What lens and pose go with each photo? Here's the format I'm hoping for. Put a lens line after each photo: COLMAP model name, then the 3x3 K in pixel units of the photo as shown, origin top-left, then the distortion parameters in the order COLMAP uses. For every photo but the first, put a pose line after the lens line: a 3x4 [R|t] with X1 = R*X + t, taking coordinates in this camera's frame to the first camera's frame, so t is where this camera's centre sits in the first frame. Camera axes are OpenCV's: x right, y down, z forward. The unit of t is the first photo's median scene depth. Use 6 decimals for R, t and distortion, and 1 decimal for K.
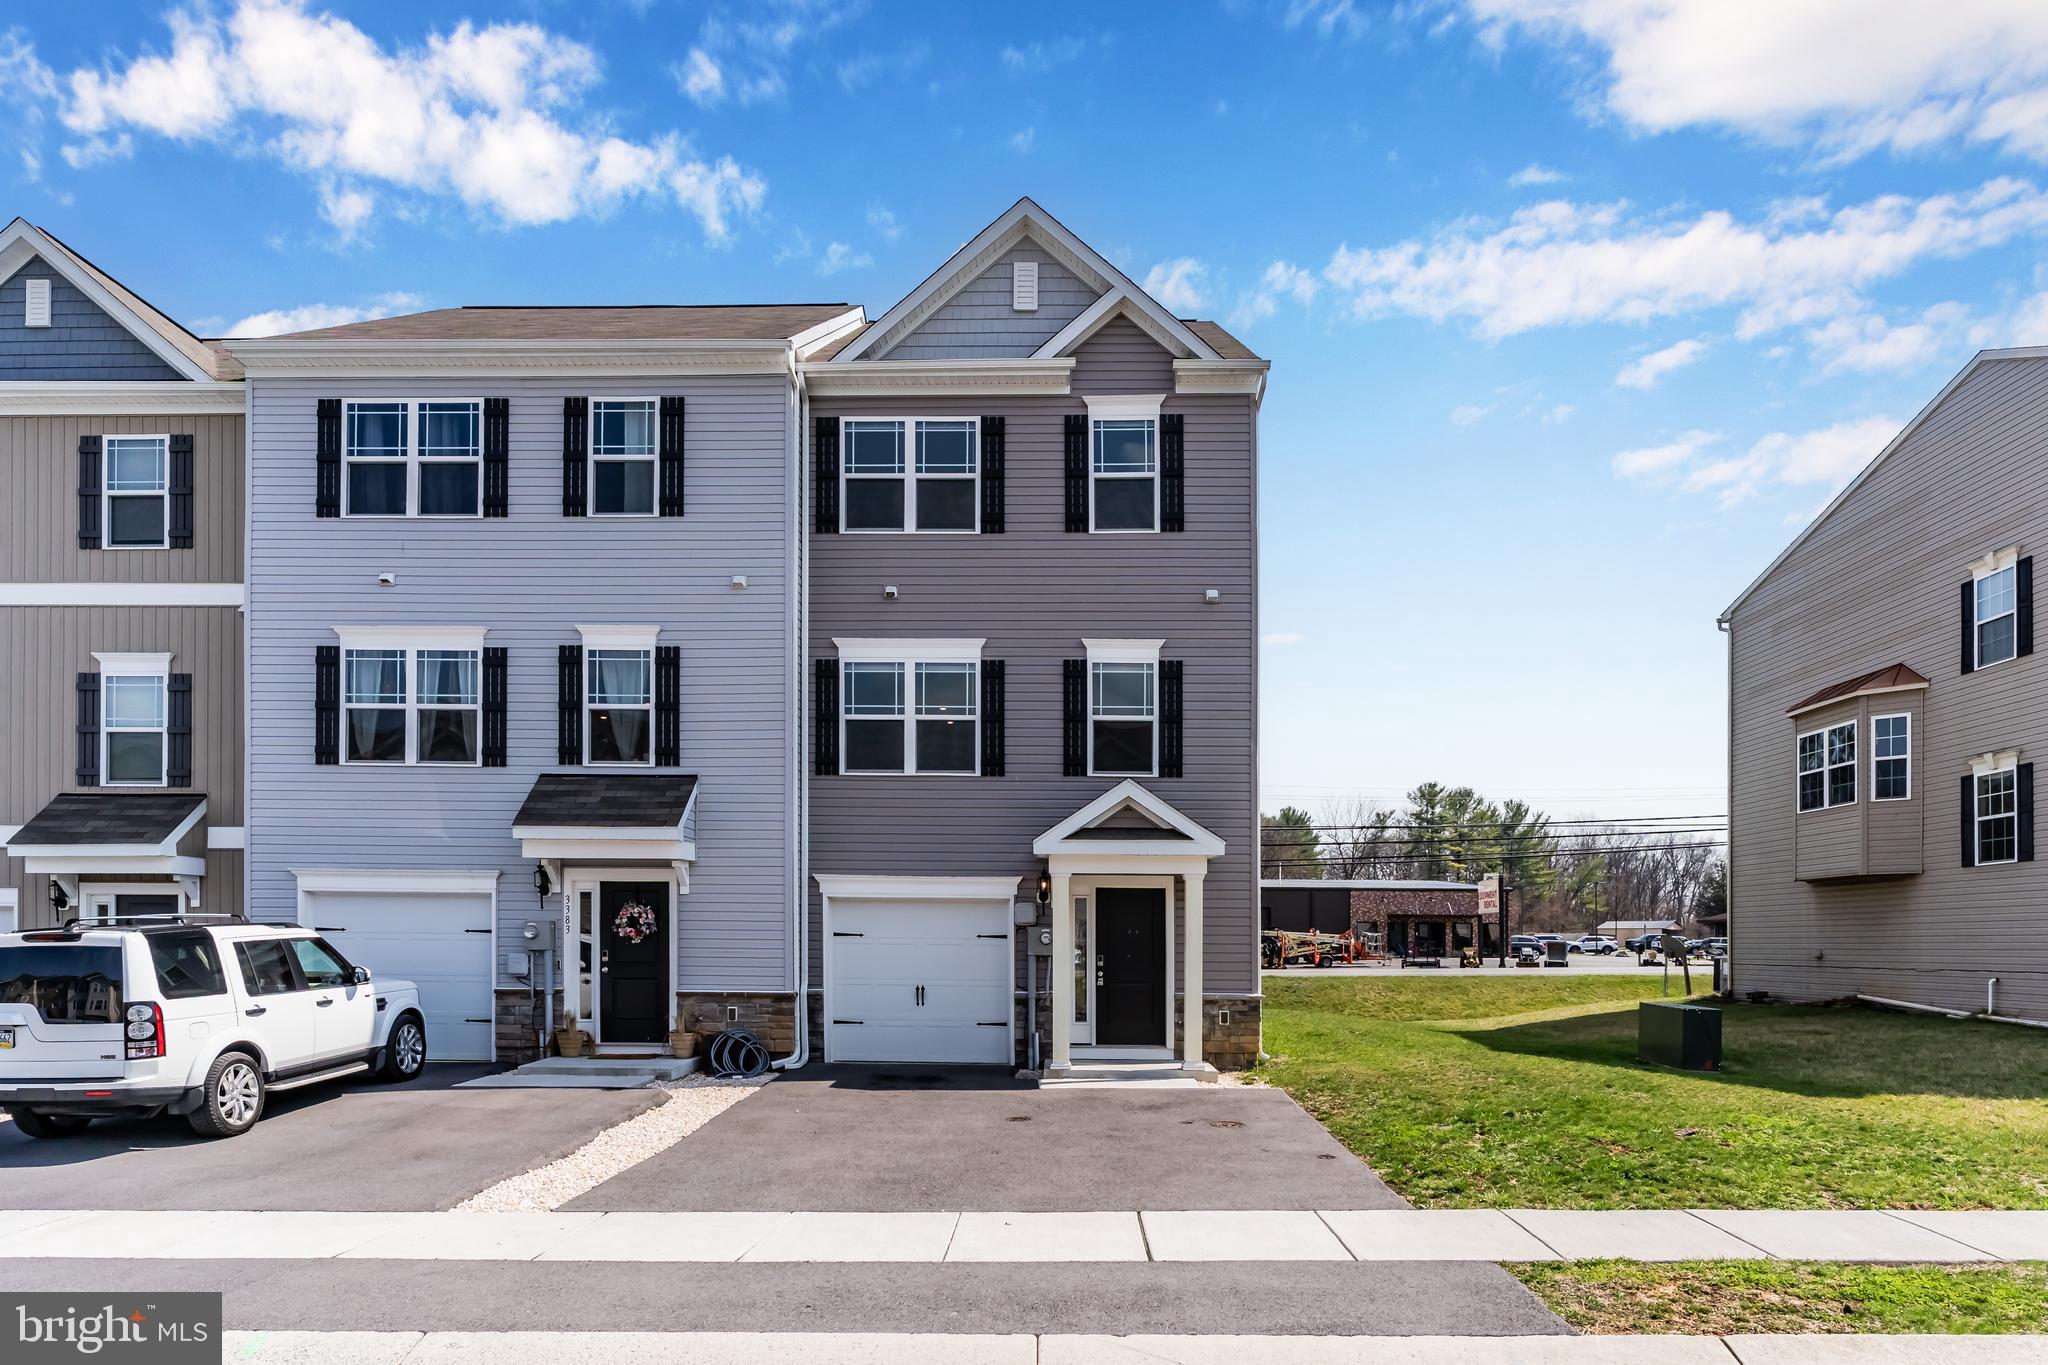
lens RADIAL K [[1108.6, 0, 1009.6], [0, 1108.6, 745.0], [0, 0, 1]] dist [-0.006042, 0.000916]
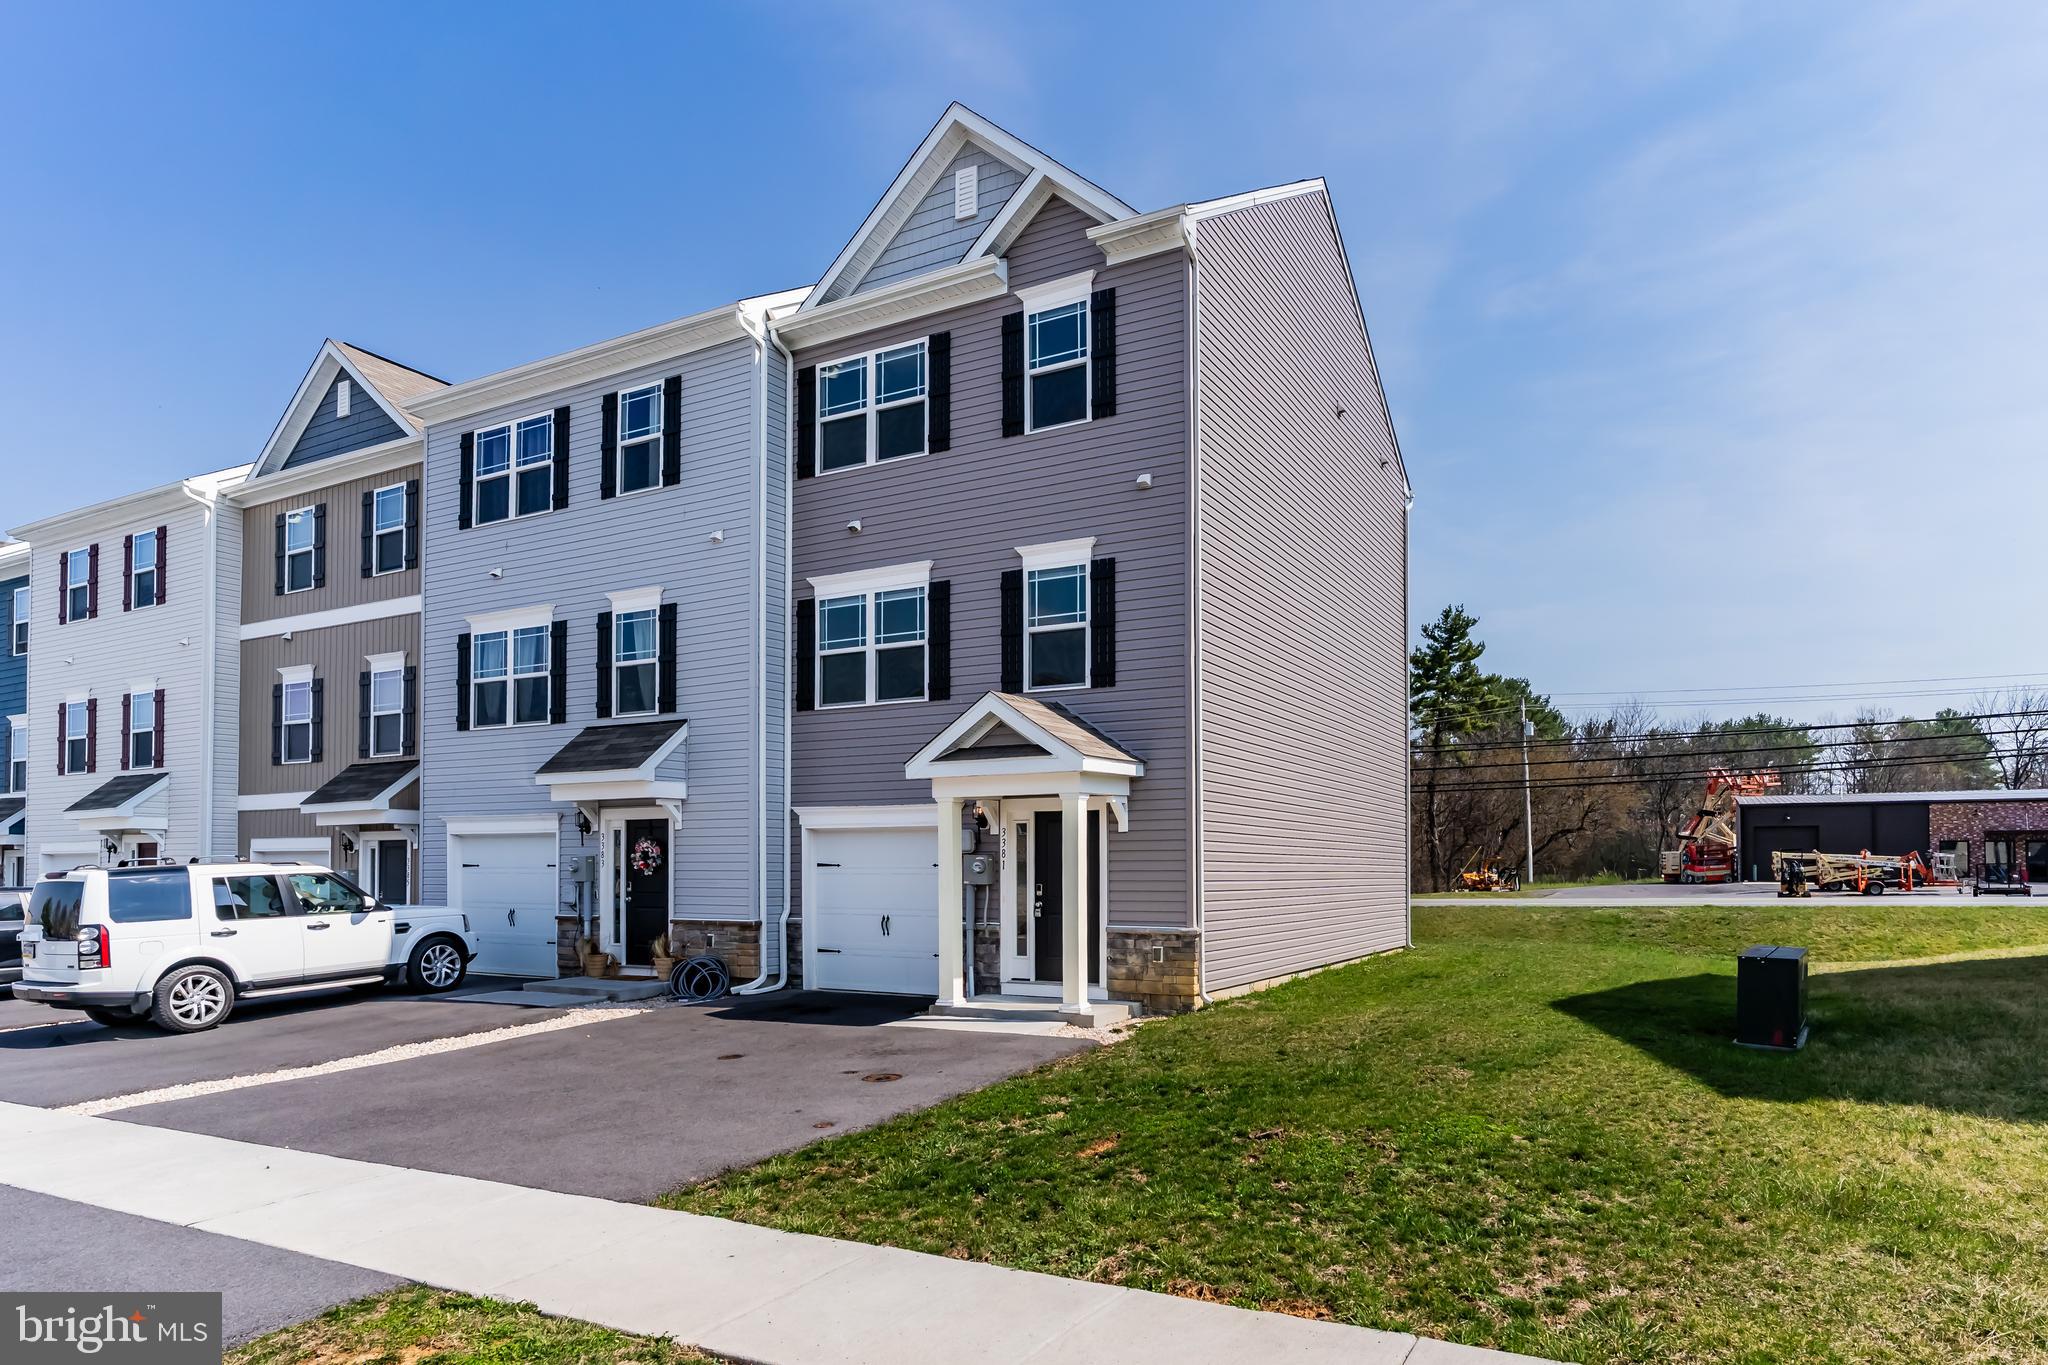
lens RADIAL K [[1050.9, 0, 1024.5], [0, 1050.9, 682.7], [0, 0, 1]] dist [-0.009178, 0.005584]
pose [[0.916572, -0.079576, -0.391871, 0.410558], [0.078795, 0.996726, -0.018105, 0.034946], [0.392029, -0.014283, 0.919842, 0.180863]]
